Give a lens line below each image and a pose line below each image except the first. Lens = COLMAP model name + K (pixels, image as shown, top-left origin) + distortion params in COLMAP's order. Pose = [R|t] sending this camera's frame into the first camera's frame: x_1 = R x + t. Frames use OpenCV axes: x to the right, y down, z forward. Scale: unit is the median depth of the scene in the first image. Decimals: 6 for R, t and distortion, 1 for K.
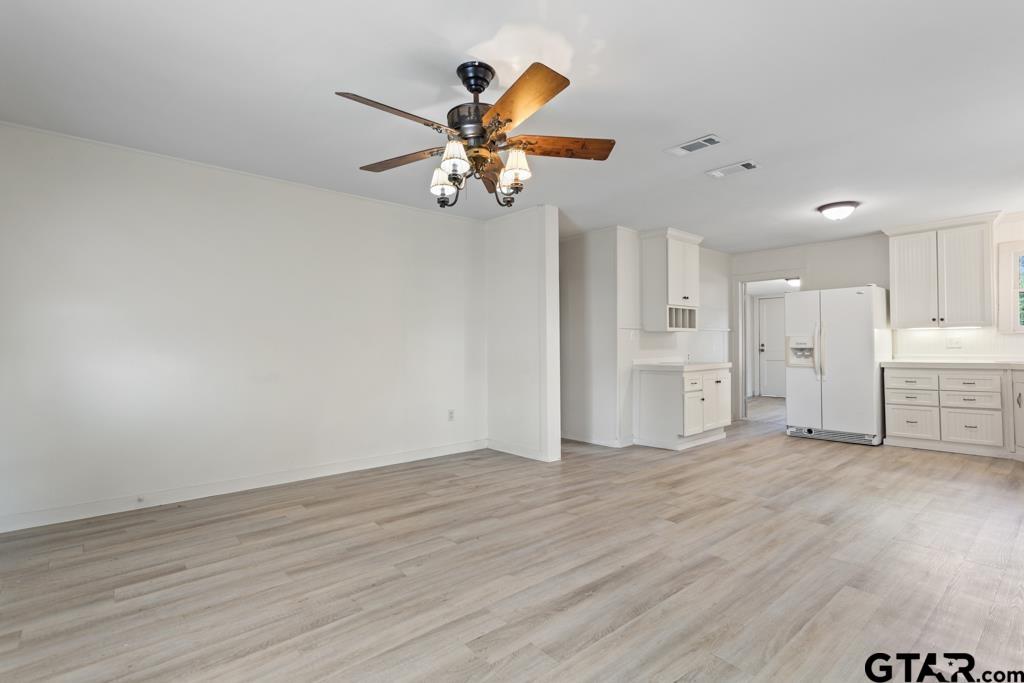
lens RADIAL K [[490.9, 0, 512.3], [0, 490.9, 333.0], [0, 0, 1]] dist [-0.001112, 0.000859]
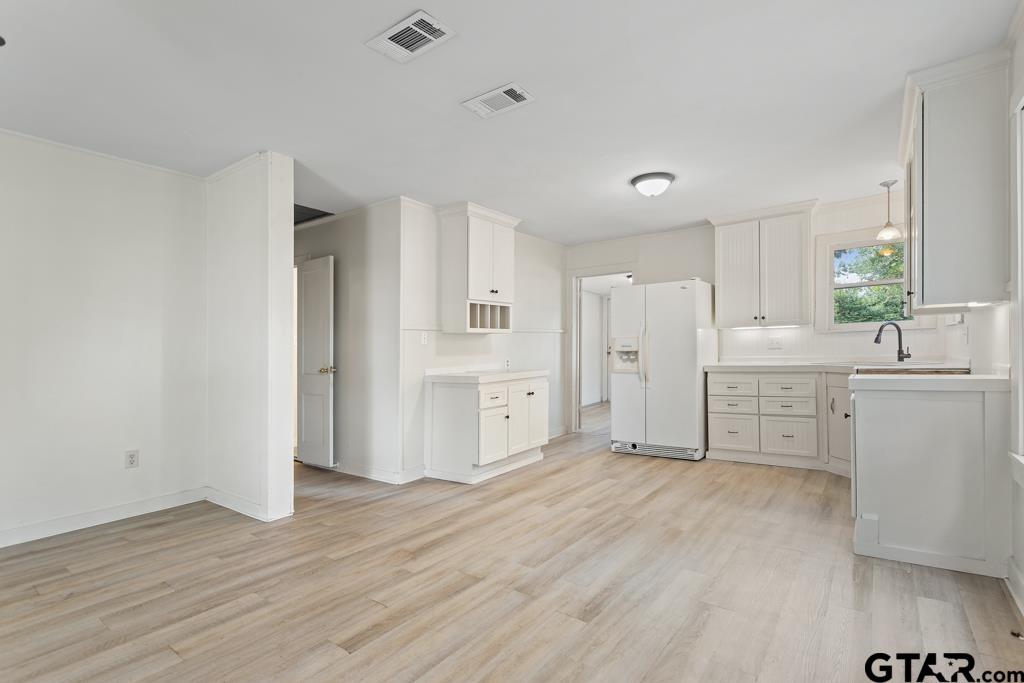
lens RADIAL K [[490.9, 0, 516.7], [0, 490.9, 348.9], [0, 0, 1]] dist [-0.001112, 0.000859]
pose [[0.974502, -0.013514, 0.223970, 0.261007], [0.008037, 0.999646, 0.025351, 0.003809], [-0.224233, -0.022904, 0.974266, 0.248394]]
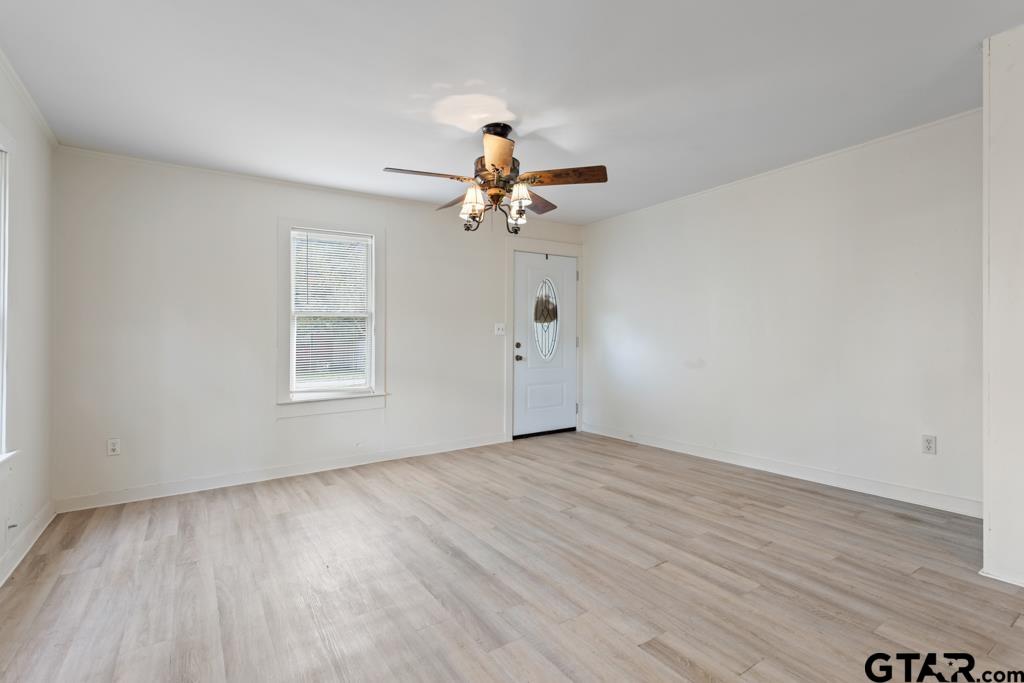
lens RADIAL K [[490.9, 0, 520.8], [0, 490.9, 329.3], [0, 0, 1]] dist [-0.001112, 0.000859]
pose [[-0.113283, -0.015332, -0.993444, 0.601188], [0.038995, 0.999042, -0.019865, 0.014358], [0.992797, -0.040990, -0.112577, 0.609361]]
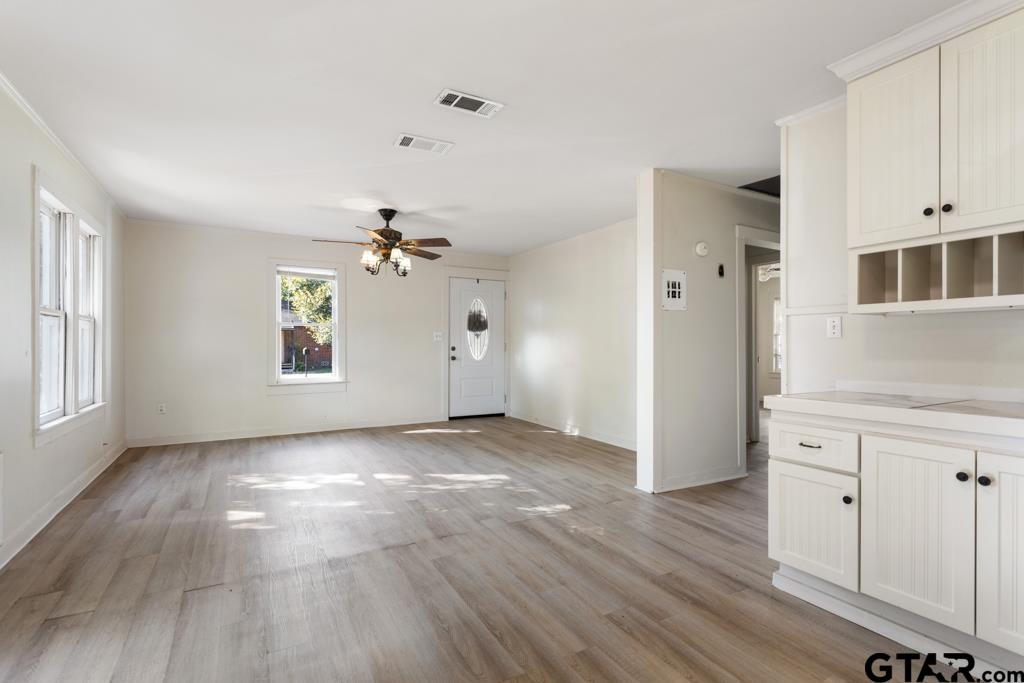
lens RADIAL K [[490.9, 0, 518.3], [0, 490.9, 342.4], [0, 0, 1]] dist [-0.001112, 0.000859]
pose [[-0.191573, 0.001172, -0.981478, 0.908774], [0.020736, 0.999781, -0.002854, 0.018300], [0.981259, -0.020899, -0.191556, 0.961714]]
